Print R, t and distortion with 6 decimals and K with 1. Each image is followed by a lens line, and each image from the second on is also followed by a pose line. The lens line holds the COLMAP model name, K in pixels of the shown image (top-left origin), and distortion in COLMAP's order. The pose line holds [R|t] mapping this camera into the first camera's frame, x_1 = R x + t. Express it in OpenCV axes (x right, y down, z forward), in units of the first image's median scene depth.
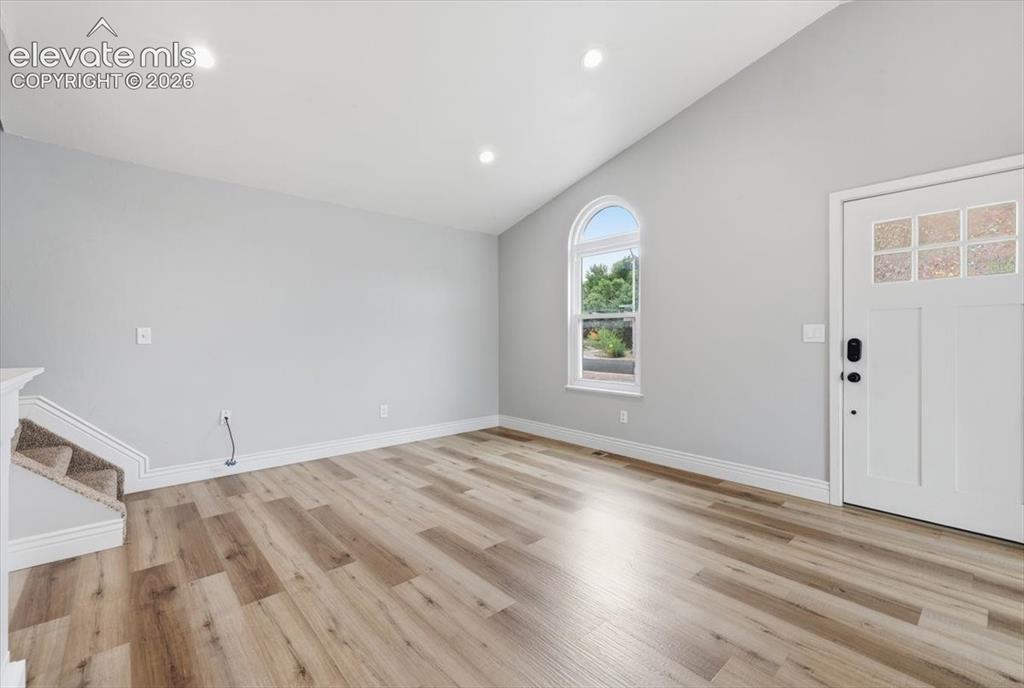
lens RADIAL K [[446.1, 0, 507.6], [0, 446.1, 341.8], [0, 0, 1]] dist [0.018651, -0.000665]
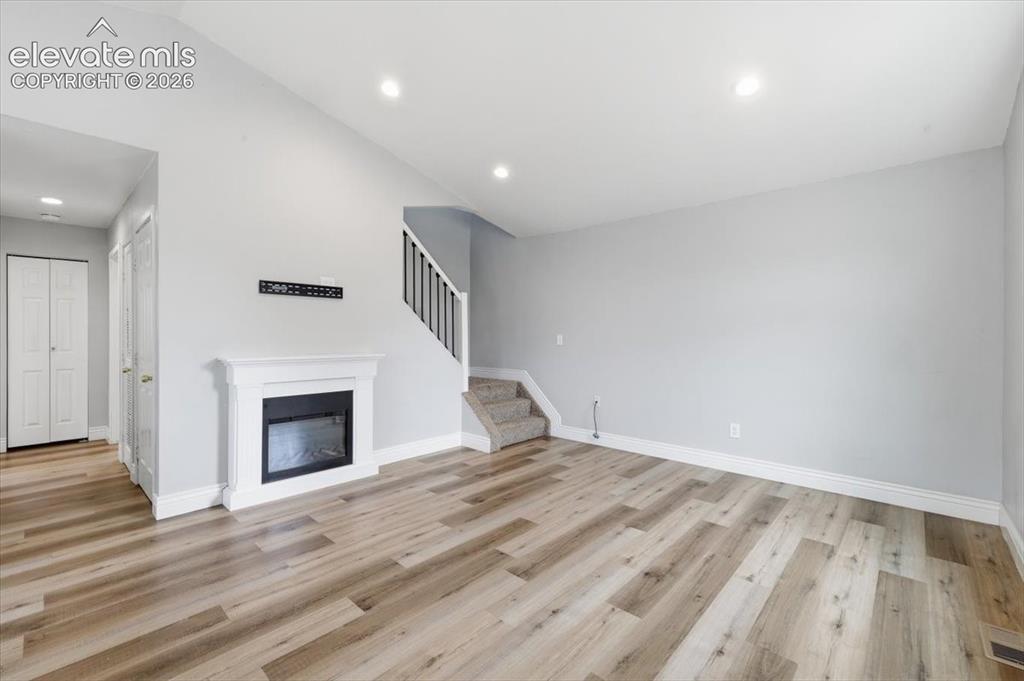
lens RADIAL K [[434.2, 0, 510.3], [0, 434.2, 326.3], [0, 0, 1]] dist [0.003163, 0.002601]
pose [[0.096575, -0.017131, -0.995178, 0.746271], [-0.015128, 0.999711, -0.018677, -0.033293], [0.995211, 0.016859, 0.096288, 0.706075]]
